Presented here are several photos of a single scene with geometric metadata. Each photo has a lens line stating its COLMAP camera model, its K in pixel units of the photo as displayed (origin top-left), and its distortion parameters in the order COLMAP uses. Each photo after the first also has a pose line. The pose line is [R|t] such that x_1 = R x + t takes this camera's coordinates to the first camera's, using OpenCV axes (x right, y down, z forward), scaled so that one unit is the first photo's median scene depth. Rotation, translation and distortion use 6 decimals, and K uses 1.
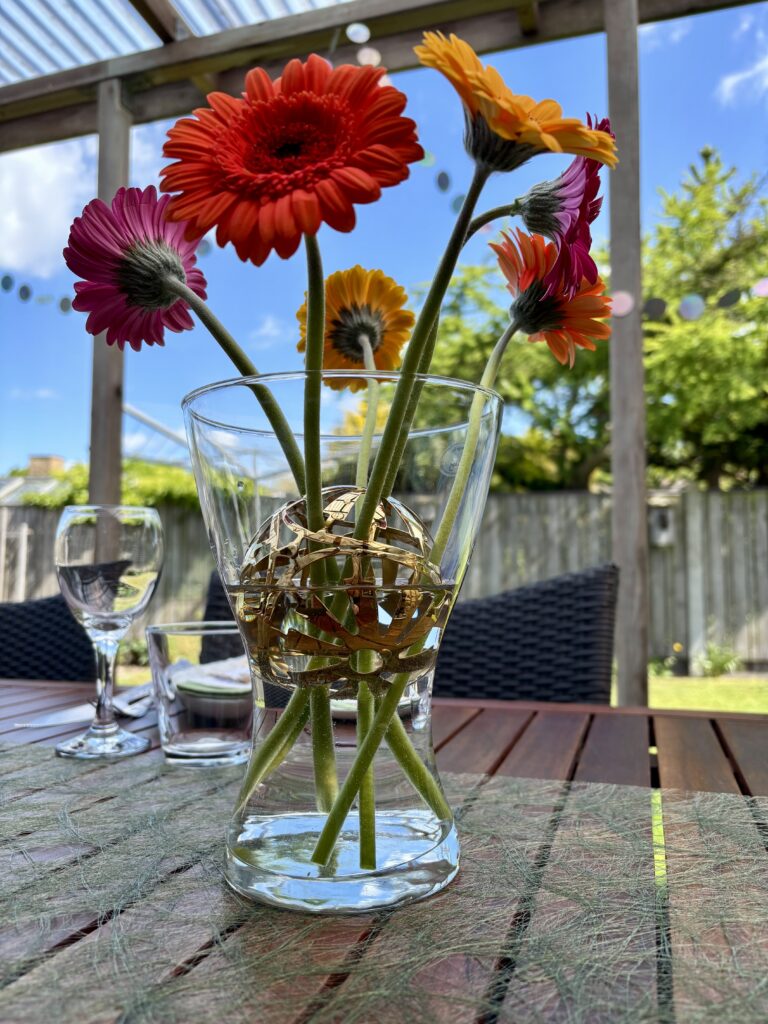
lens RADIAL K [[788.1, 0, 384.0], [0, 788.1, 512.0], [0, 0, 1]] dist [-0.000374, -0.000827]
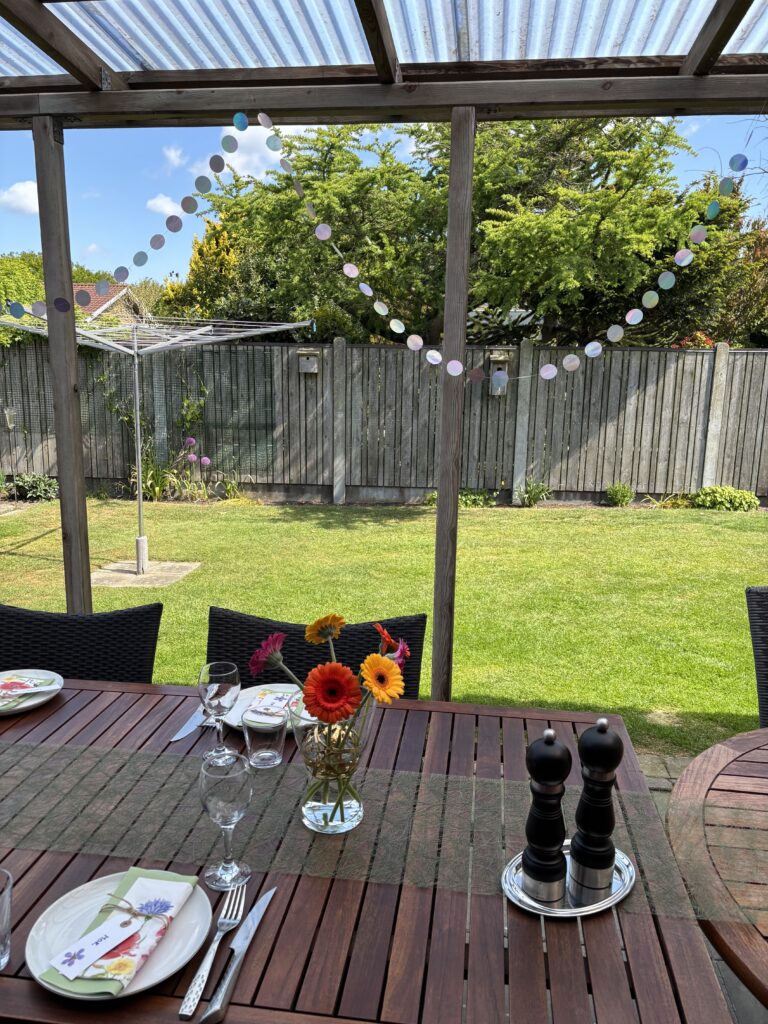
lens RADIAL K [[763.5, 0, 384.0], [0, 763.5, 512.0], [0, 0, 1]] dist [0.079783, 0.000732]
pose [[0.984122, -0.026994, 0.175427, -0.024507], [-0.021701, 0.962652, 0.269871, -0.114176], [-0.176160, -0.269393, 0.946781, -0.126217]]
